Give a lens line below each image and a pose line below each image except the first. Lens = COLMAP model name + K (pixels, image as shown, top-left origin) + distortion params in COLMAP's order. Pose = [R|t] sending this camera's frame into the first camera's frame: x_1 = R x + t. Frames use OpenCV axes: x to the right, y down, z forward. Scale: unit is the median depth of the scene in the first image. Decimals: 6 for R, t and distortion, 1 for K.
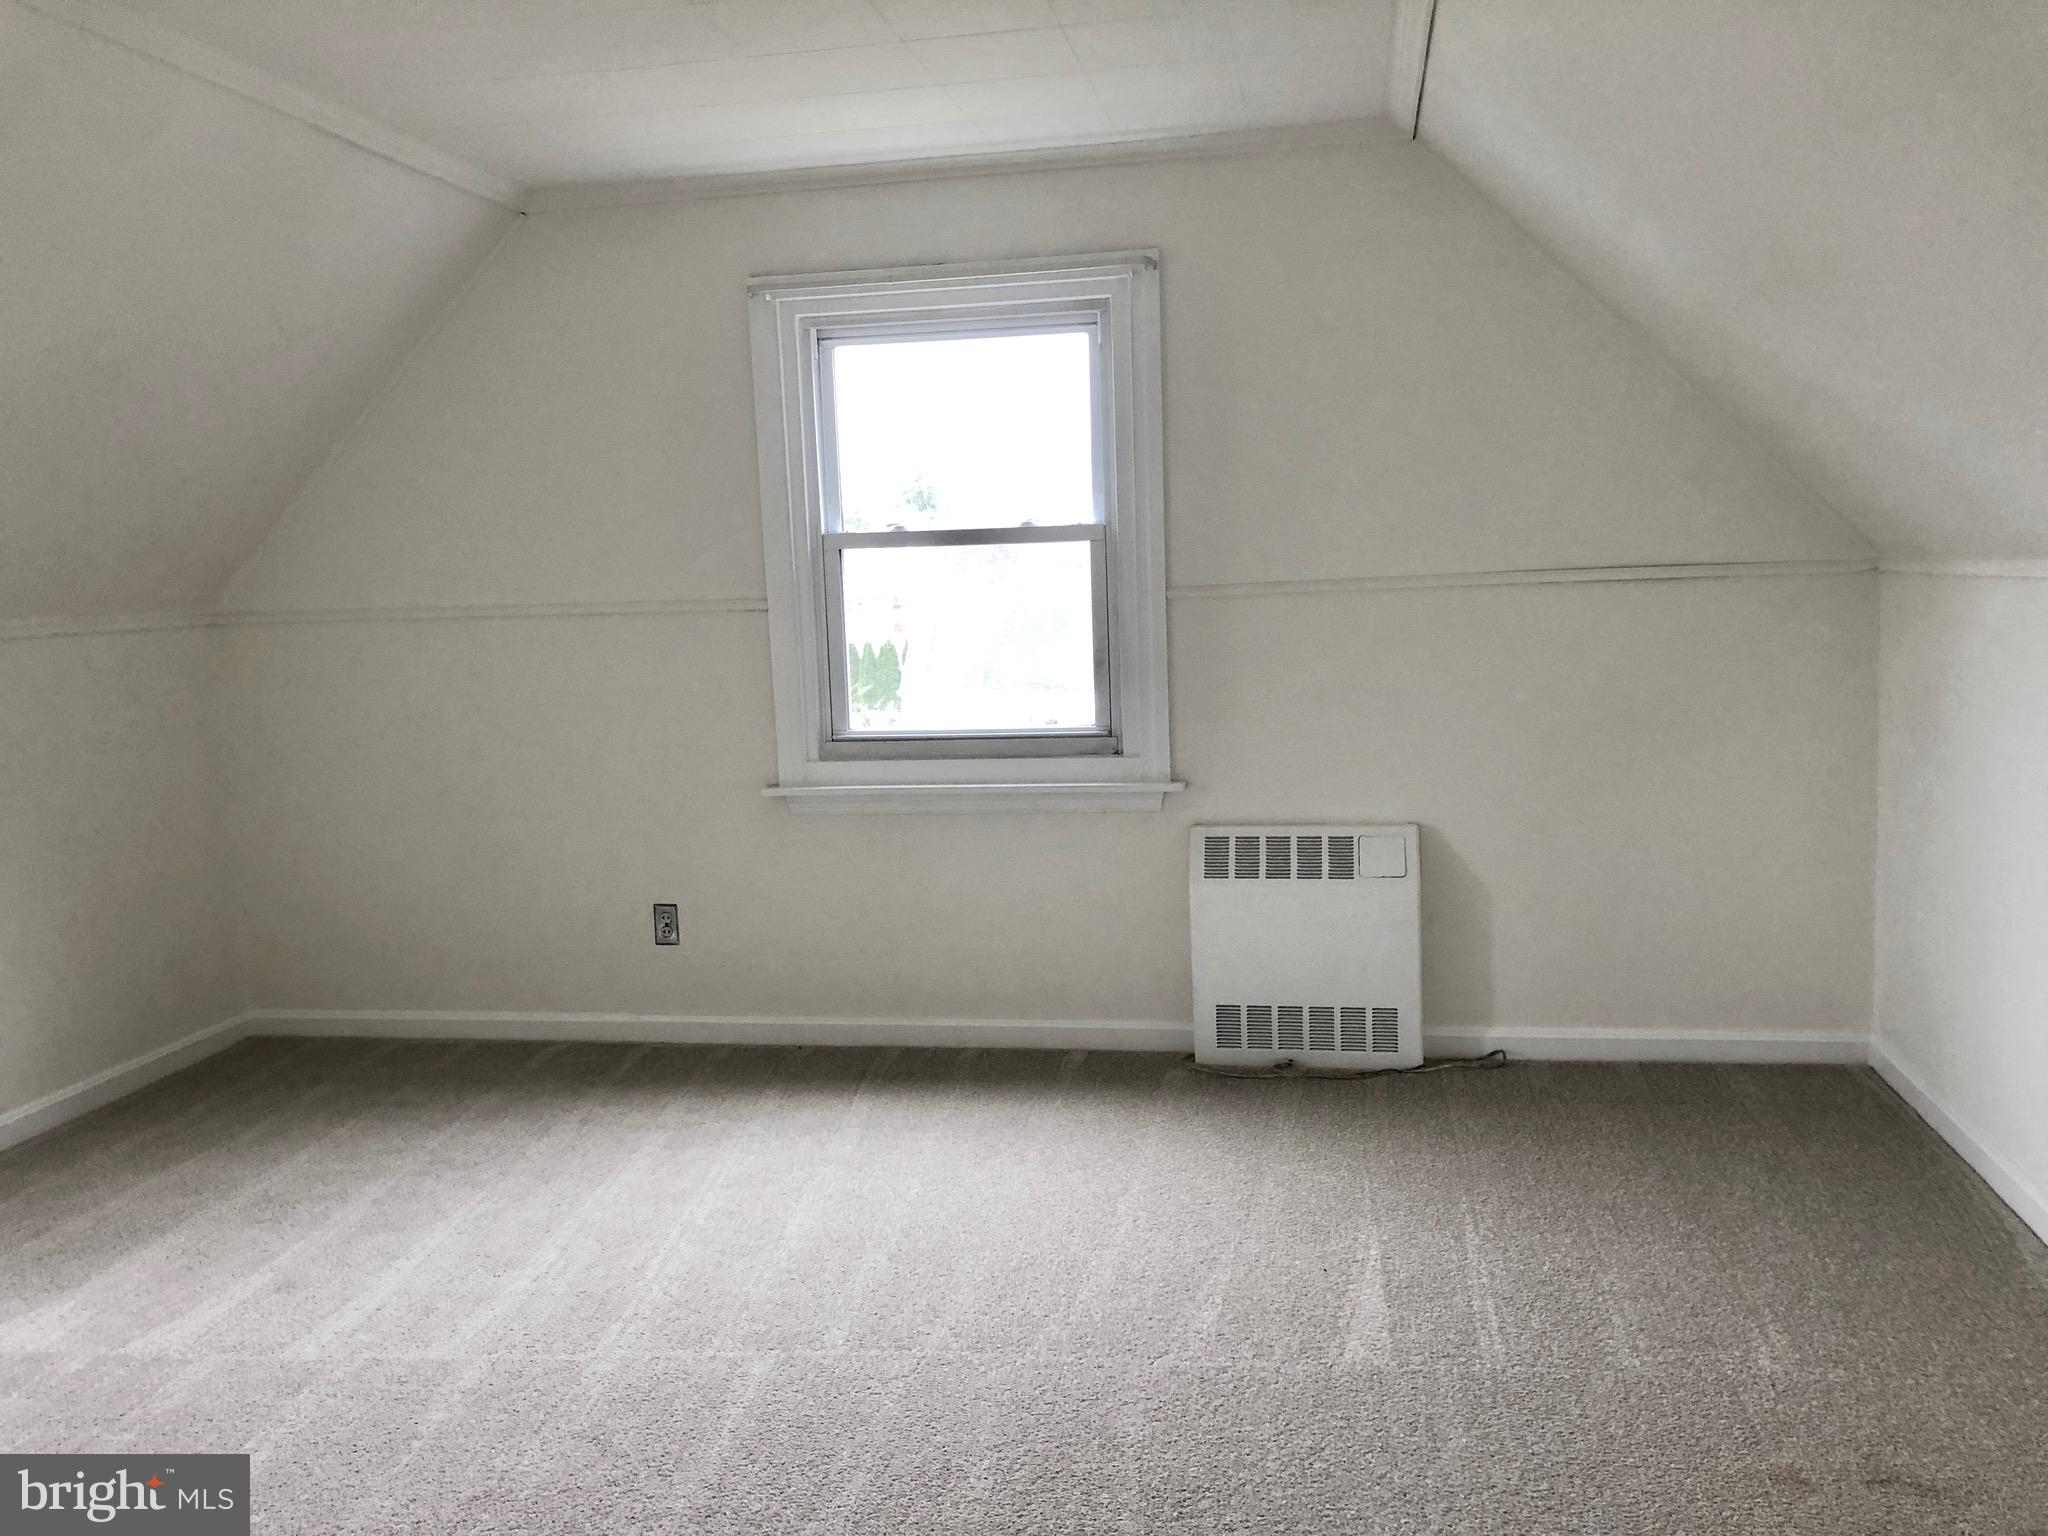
lens RADIAL K [[1682.7, 0, 1020.5], [0, 1682.7, 769.2], [0, 0, 1]] dist [0.025867, 0.005741]
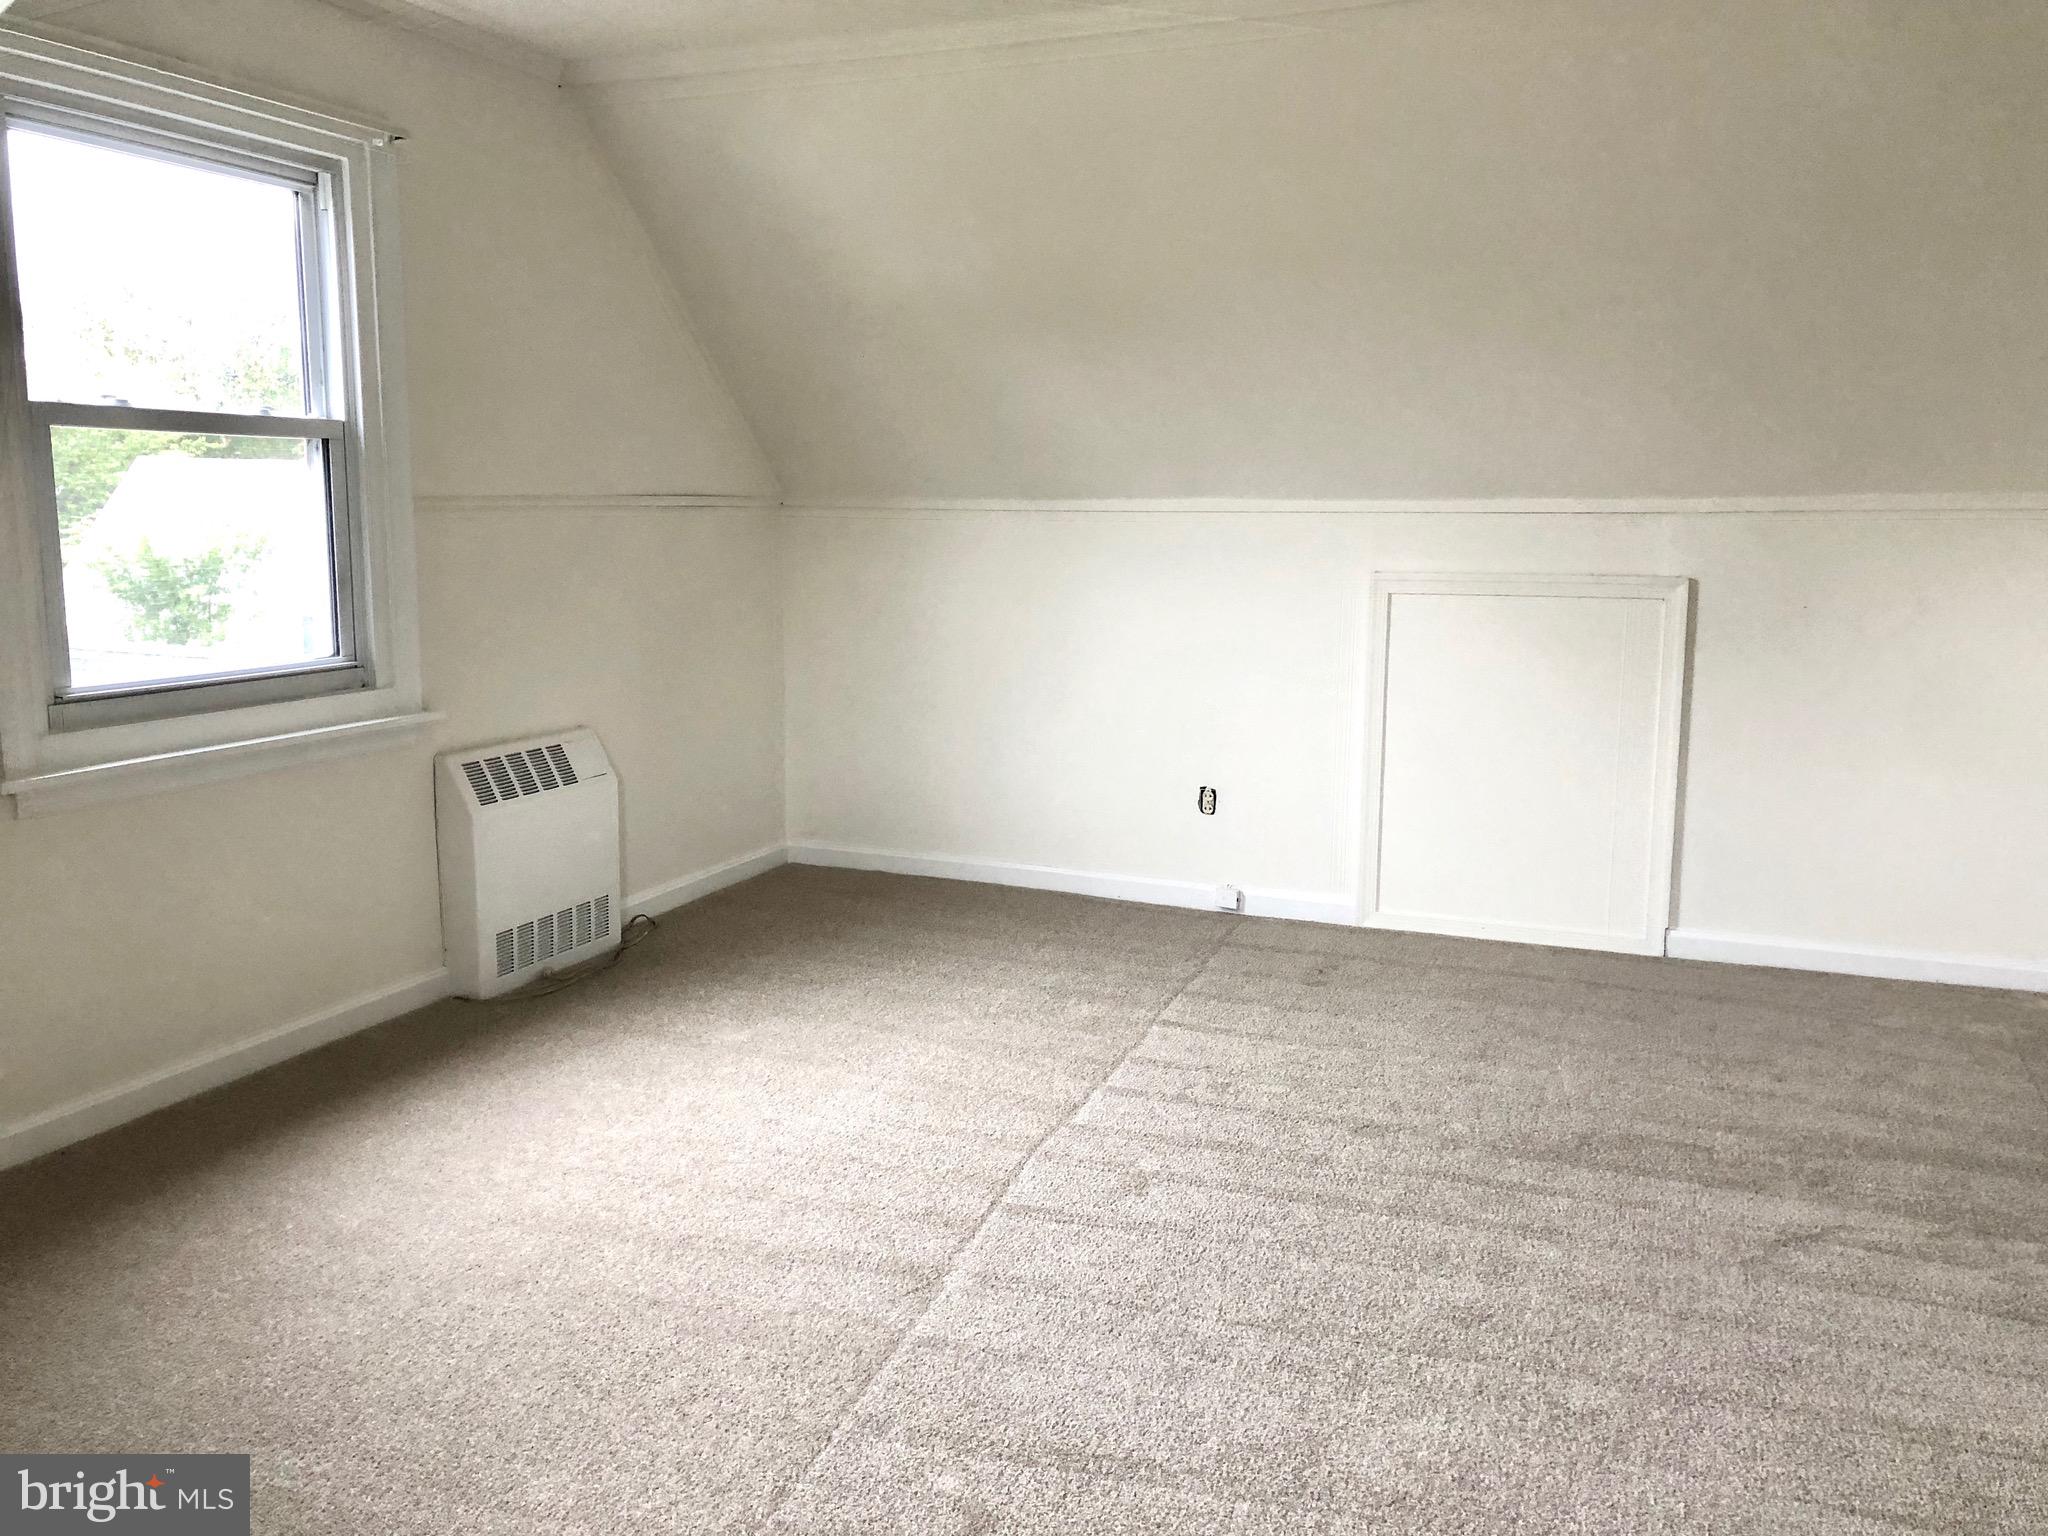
lens RADIAL K [[1682.7, 0, 1021.7], [0, 1682.7, 765.6], [0, 0, 1]] dist [0.025867, 0.005741]
pose [[0.174367, -0.115901, 0.977836, -0.768843], [0.110817, 0.989050, 0.097469, -0.016673], [-0.978425, 0.091366, 0.185302, 0.513308]]
